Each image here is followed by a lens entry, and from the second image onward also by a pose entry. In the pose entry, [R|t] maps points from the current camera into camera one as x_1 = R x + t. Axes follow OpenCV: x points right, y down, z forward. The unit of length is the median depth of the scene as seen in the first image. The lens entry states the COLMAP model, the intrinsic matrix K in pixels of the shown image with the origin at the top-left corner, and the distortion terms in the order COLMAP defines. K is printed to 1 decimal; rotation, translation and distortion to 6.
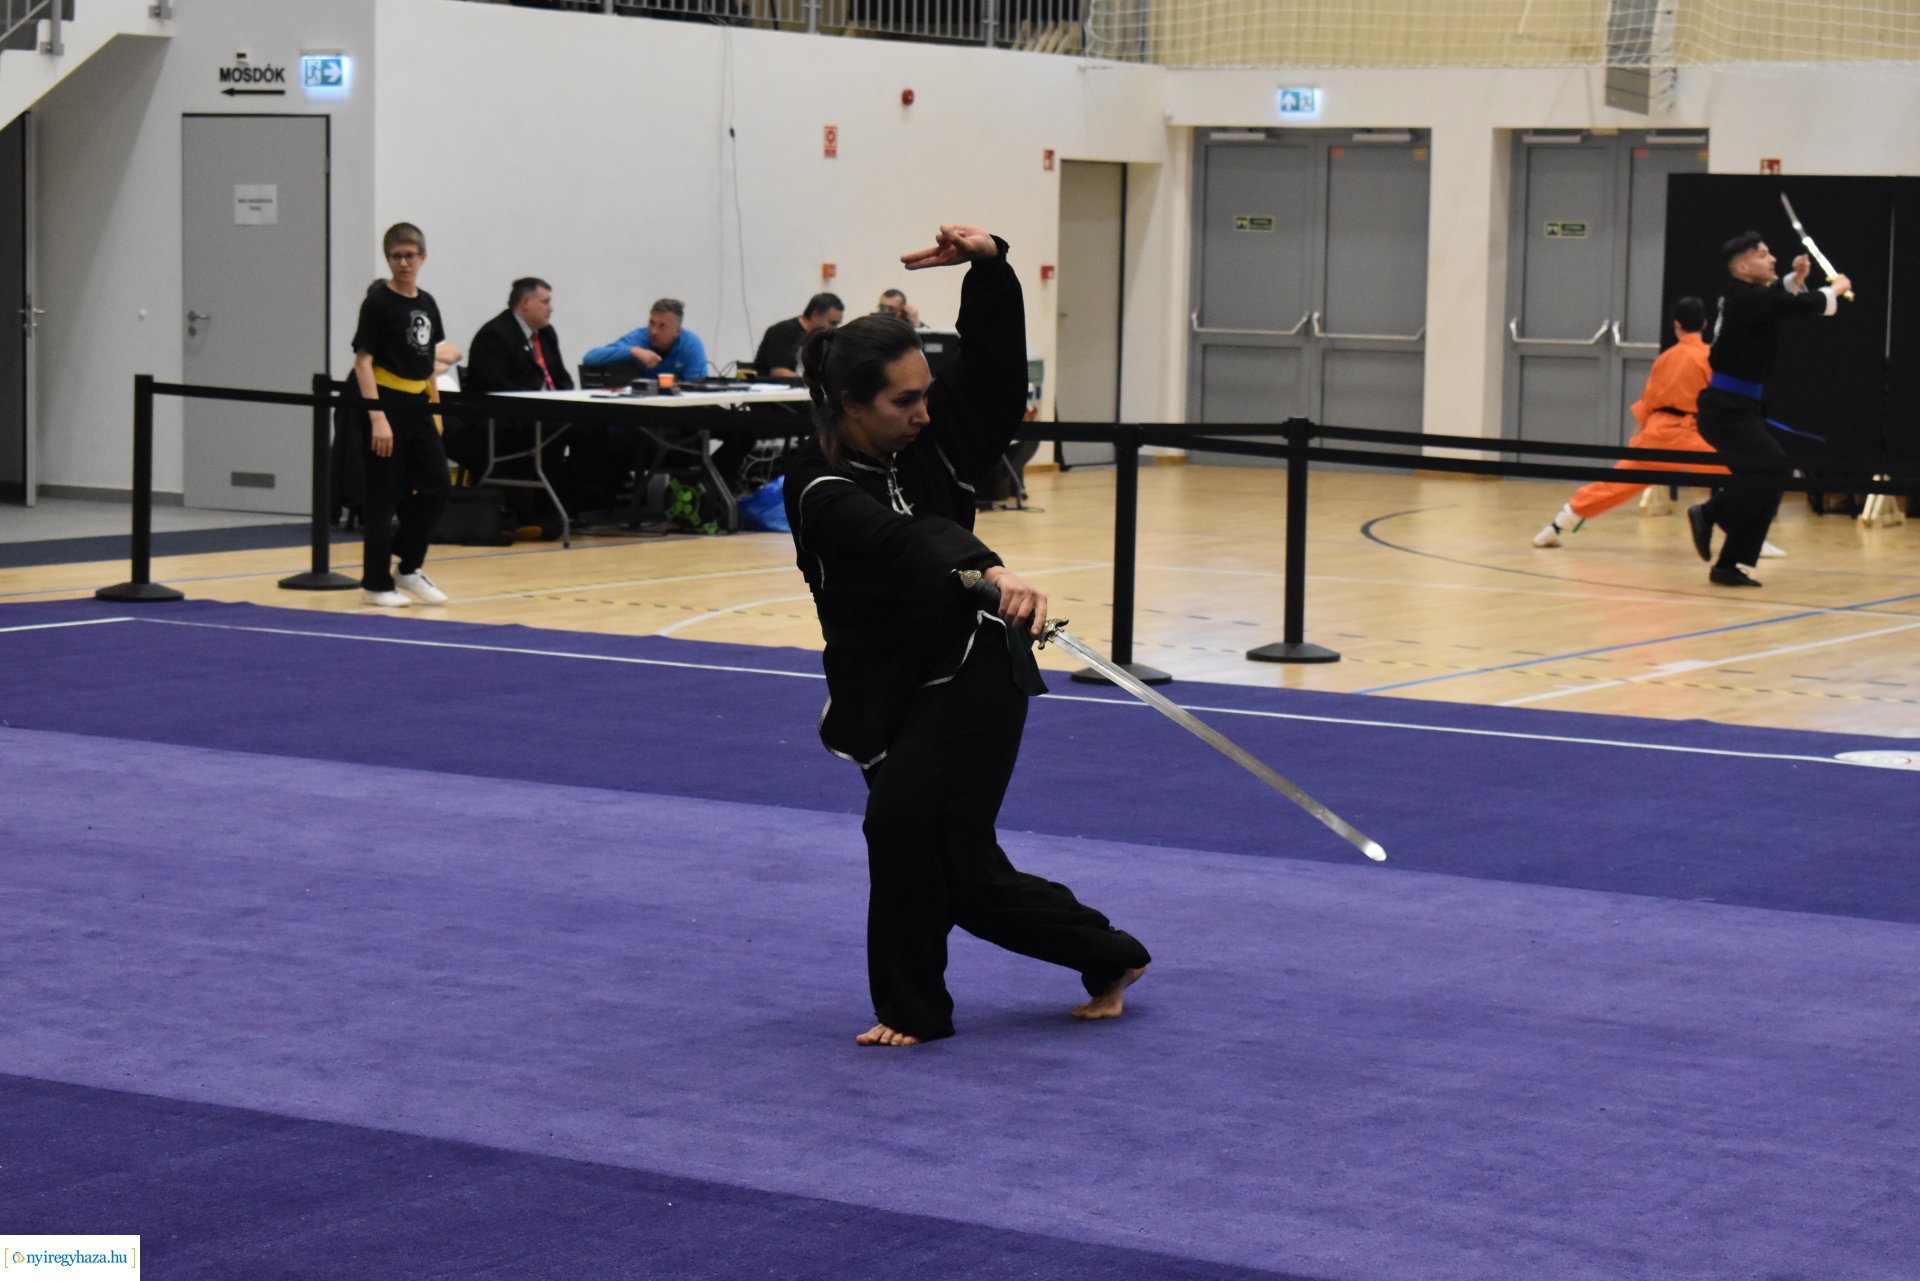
lens RADIAL K [[4380.4, 0, 960.6], [0, 4380.4, 646.1], [0, 0, 1]] dist [0.076984, -0.041104]
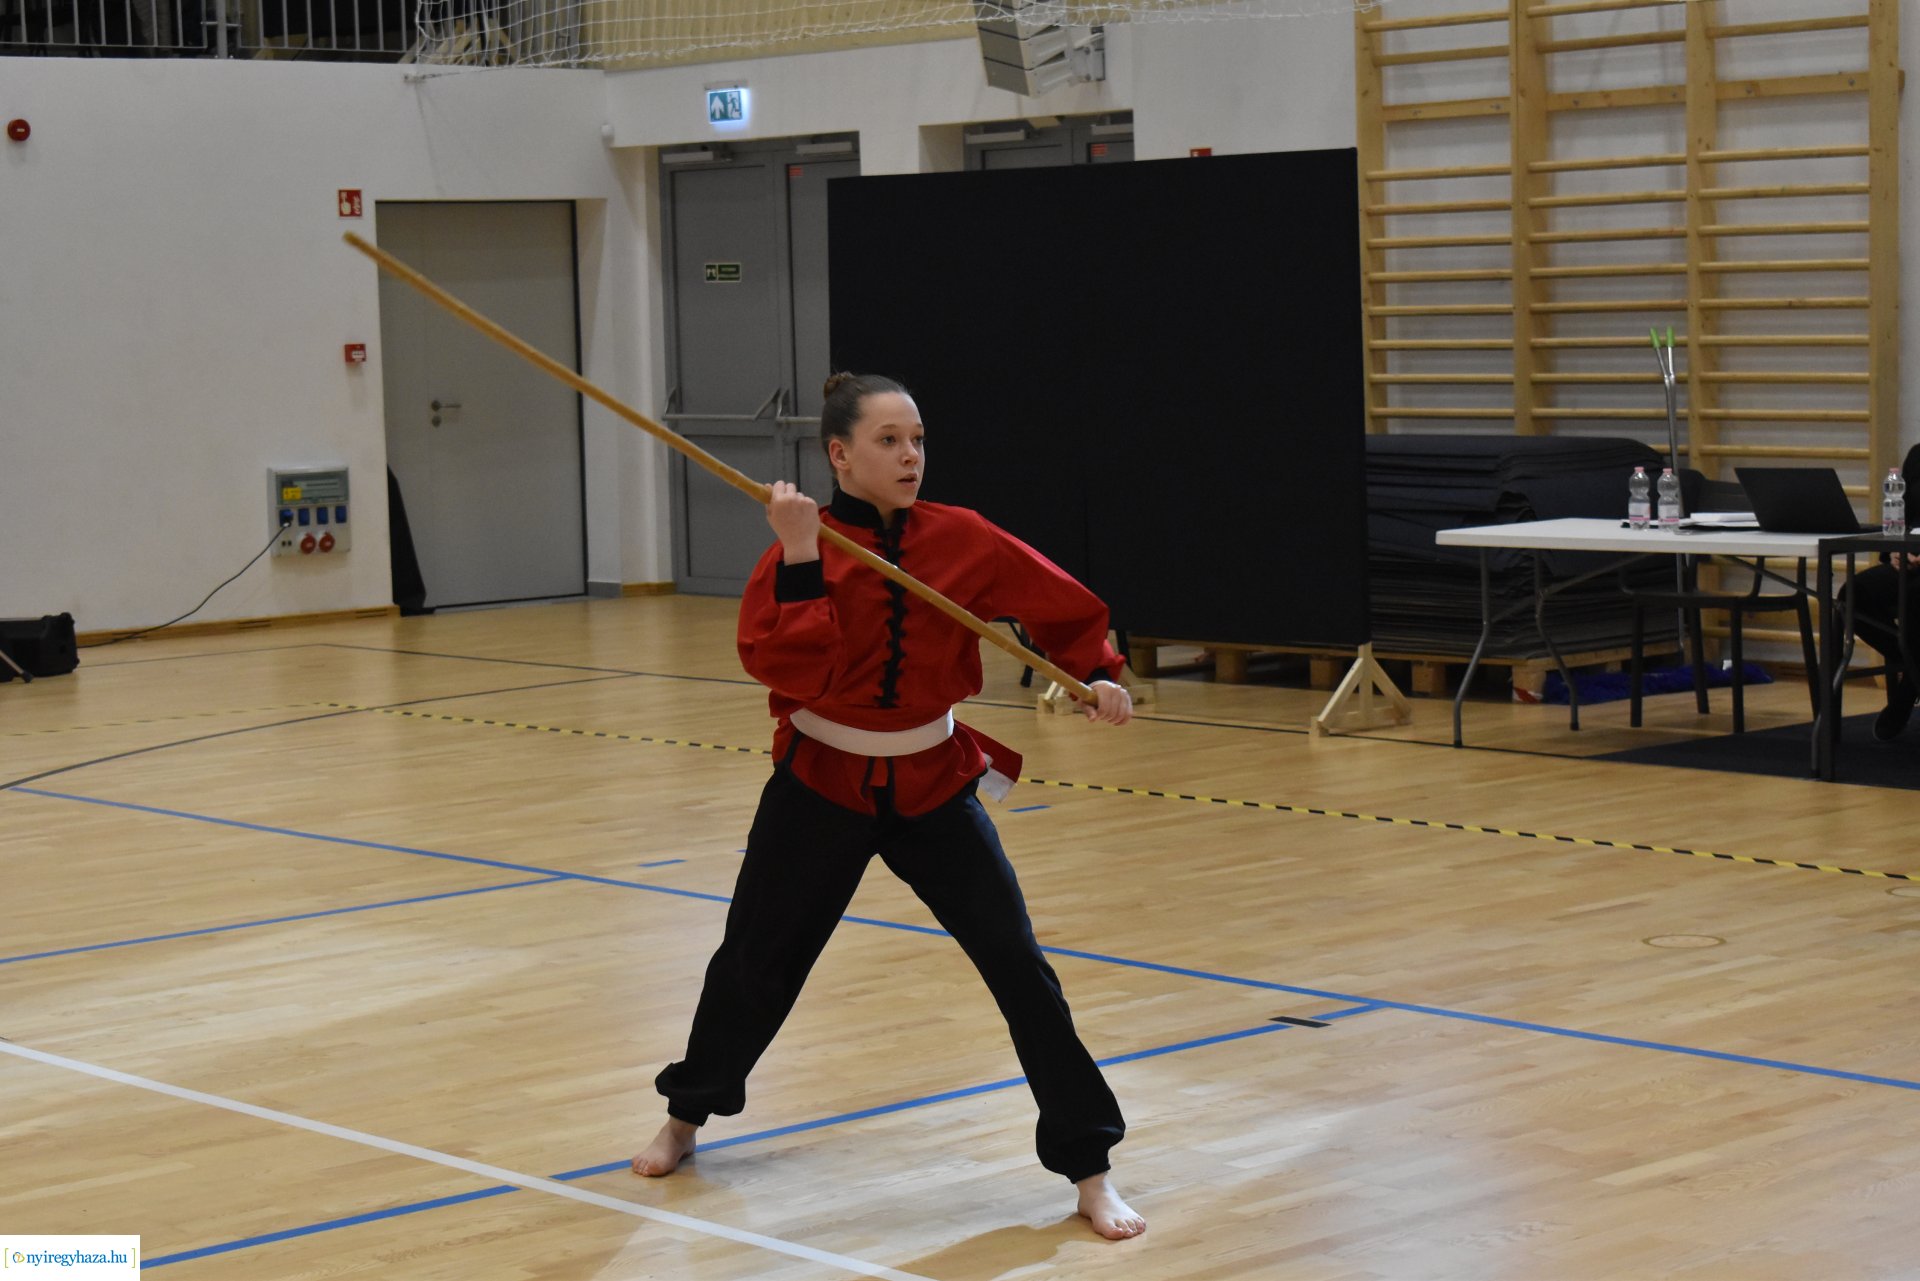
lens RADIAL K [[3926.7, 0, 958.9], [0, 3926.7, 639.3], [0, 0, 1]] dist [0.044787, 0.055215]
pose [[0.955230, -0.021672, -0.295070, 0.342821], [0.020540, 0.999765, -0.006934, -0.032096], [0.295151, 0.000562, 0.955451, 0.421342]]
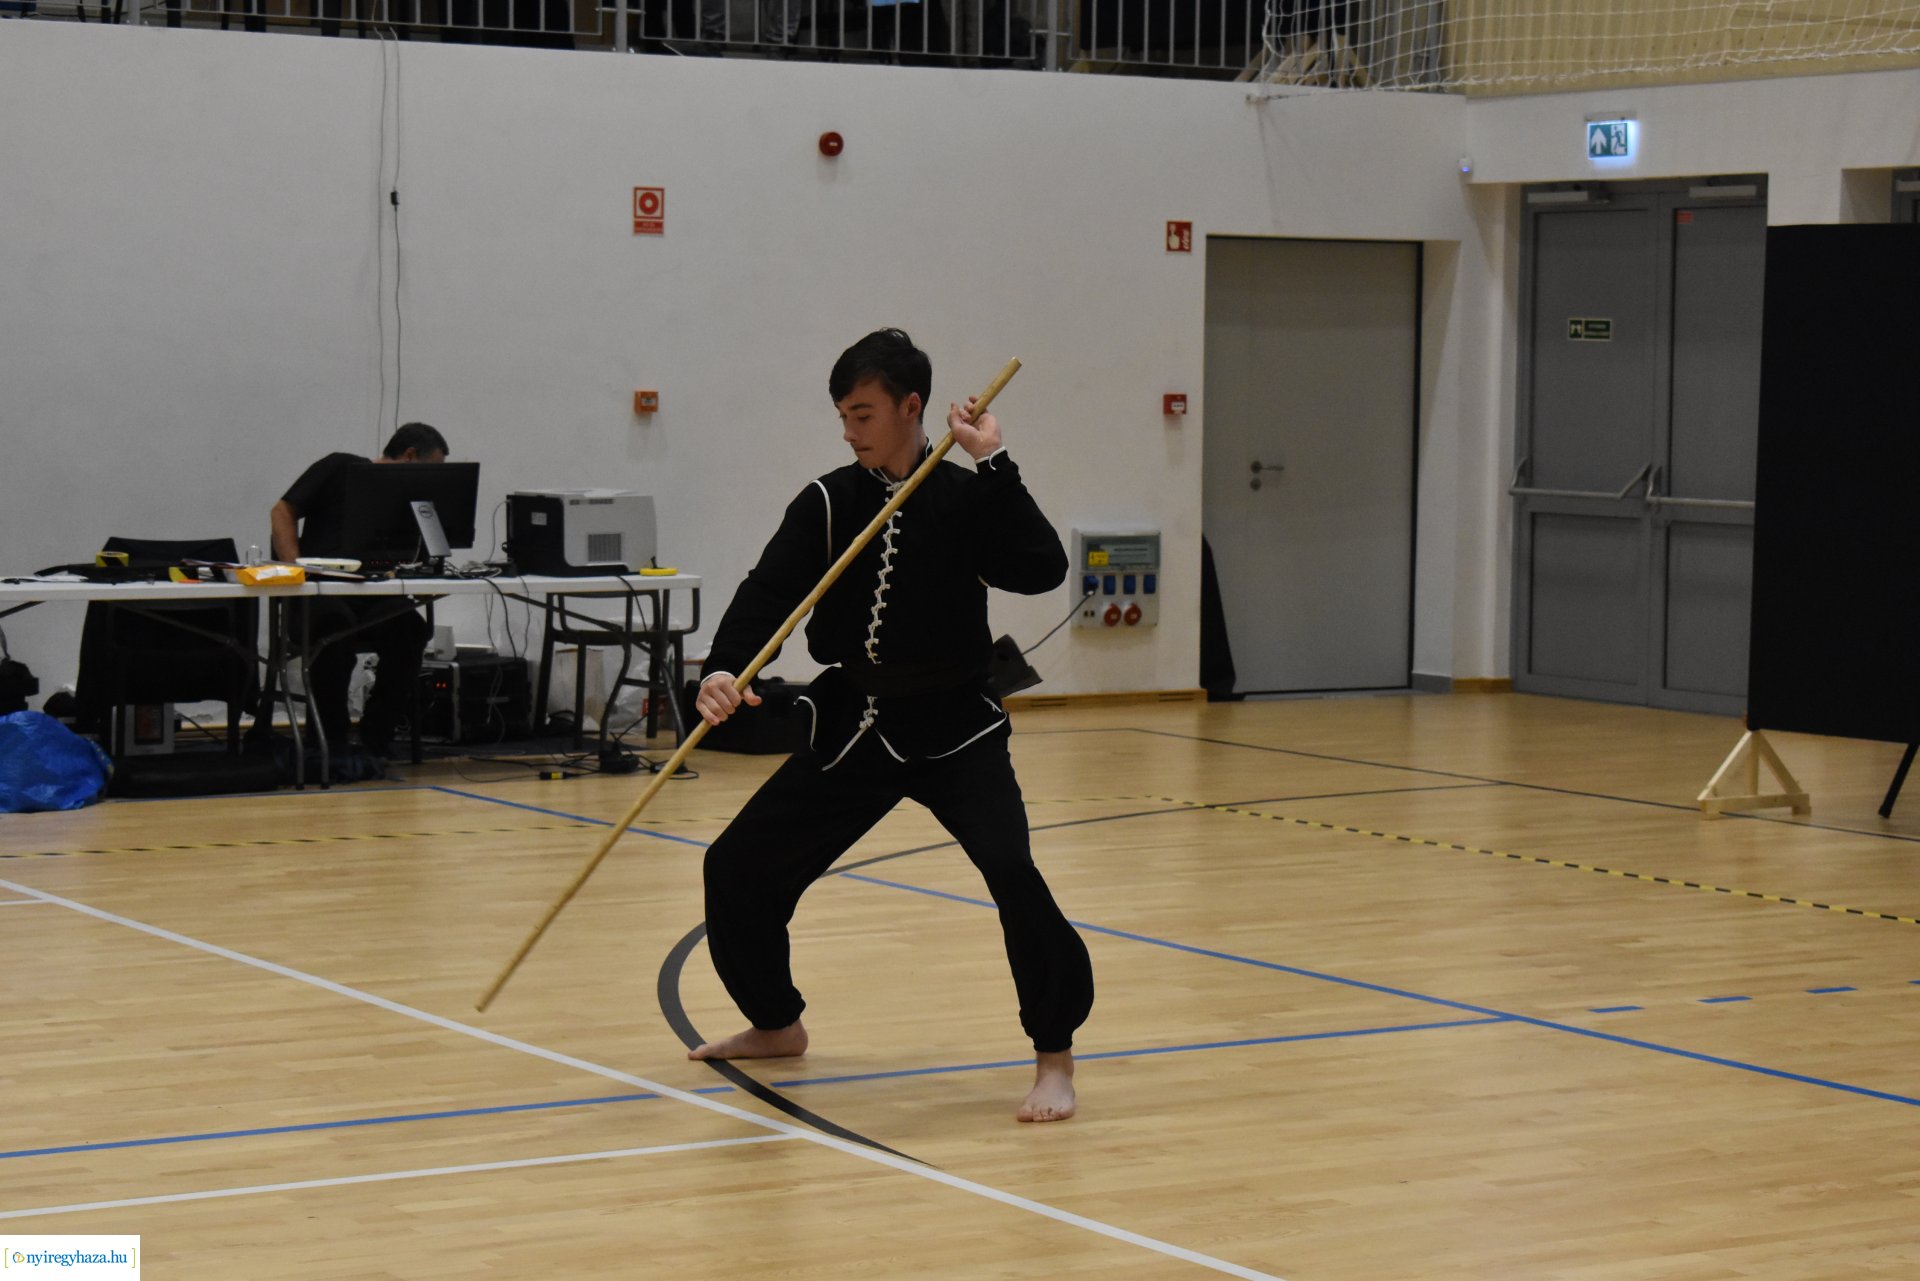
lens RADIAL K [[4383.5, 0, 958.3], [0, 4383.5, 653.5], [0, 0, 1]] dist [0.067908, 0.098495]
pose [[0.893747, 0.020854, -0.448087, 0.315627], [-0.035352, 0.999086, -0.024015, -0.032661], [0.447177, 0.037304, 0.893667, 0.422253]]
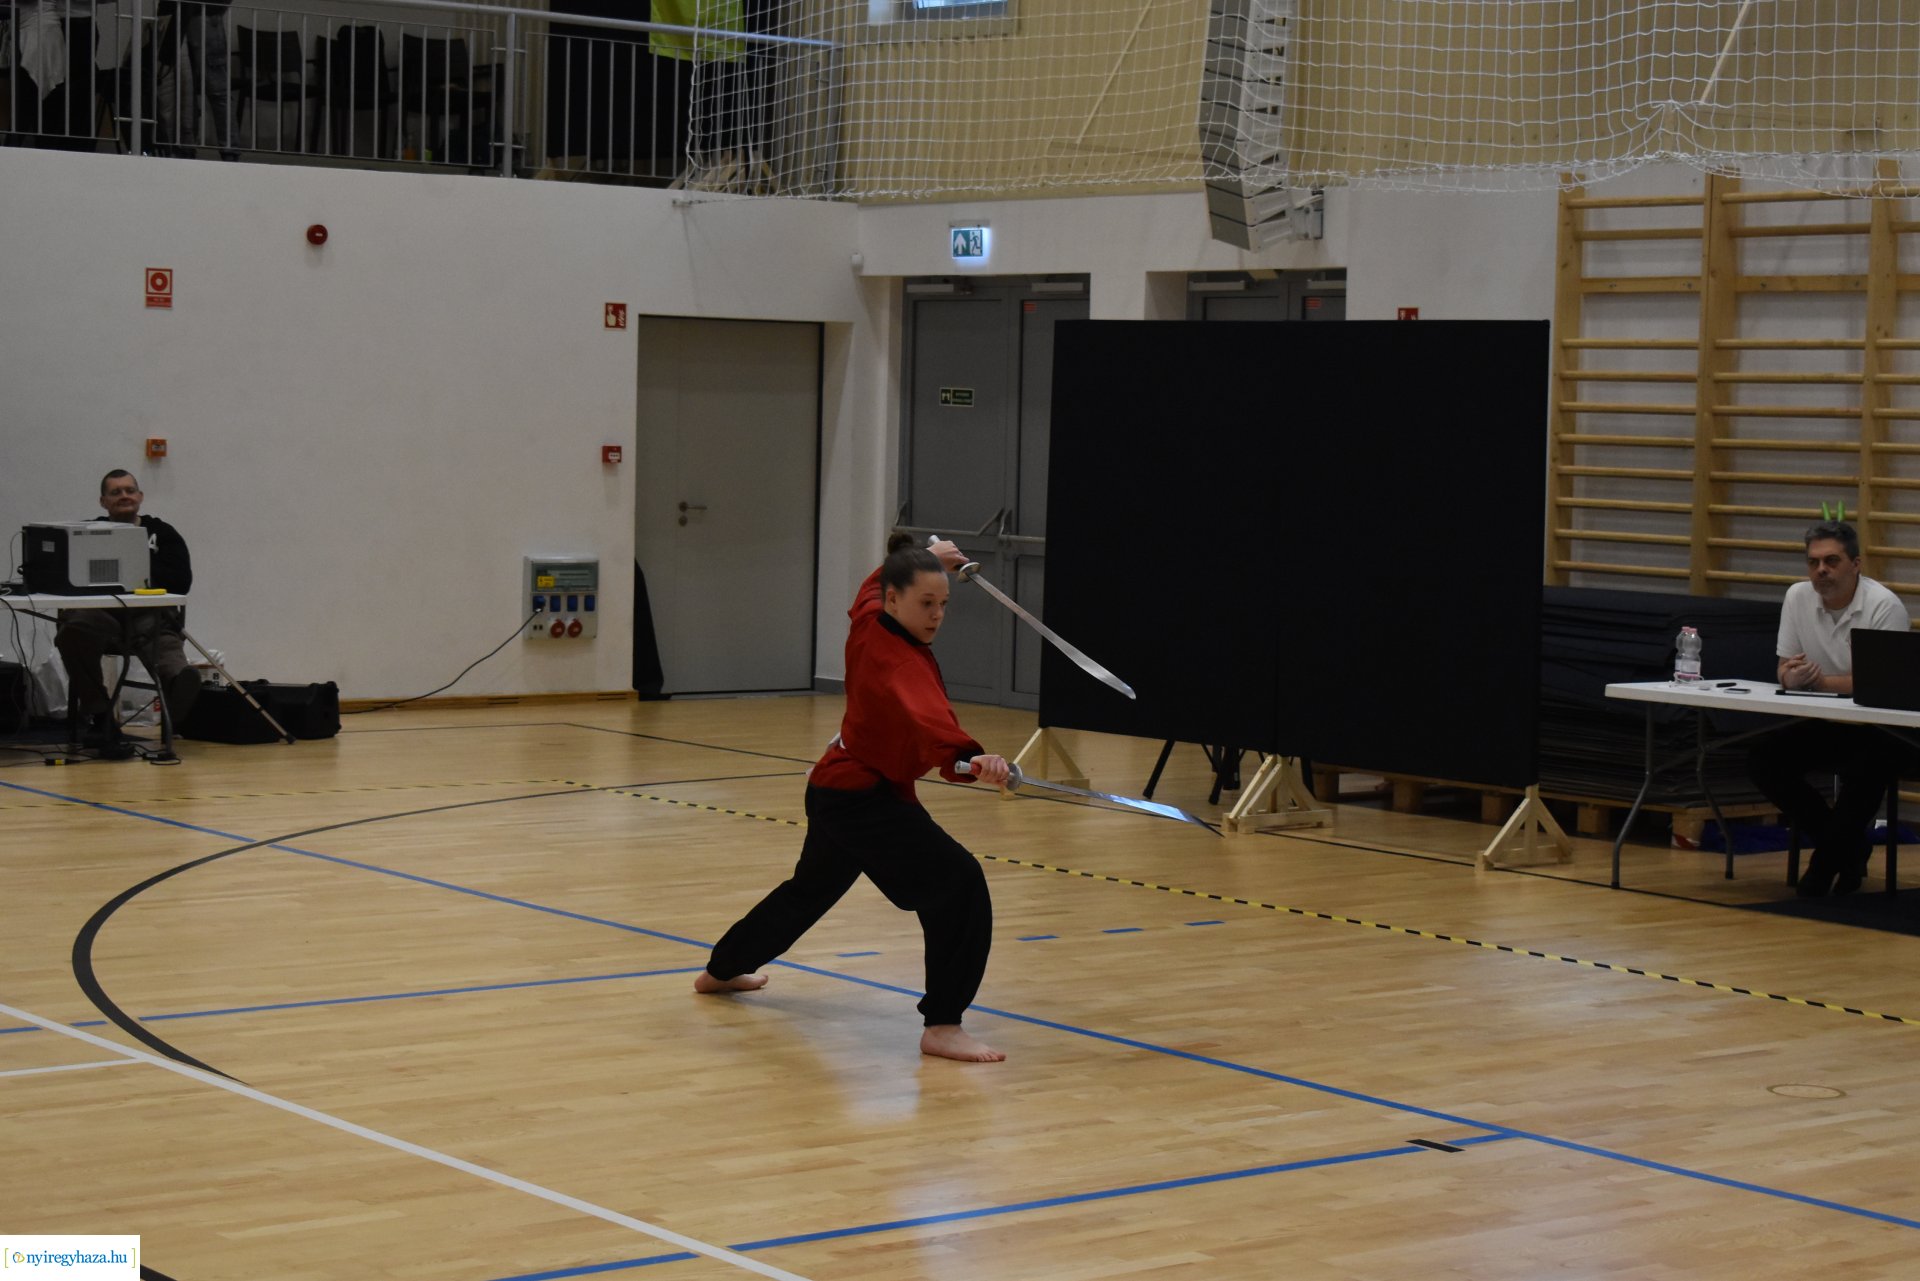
lens RADIAL K [[3718.7, 0, 960.4], [0, 3718.7, 646.3], [0, 0, 1]] dist [0.025339, 0.088589]
pose [[0.936602, 0.025517, -0.349464, 0.347709], [-0.038308, 0.998823, -0.029737, -0.034803], [0.348294, 0.041239, 0.936478, 0.415022]]
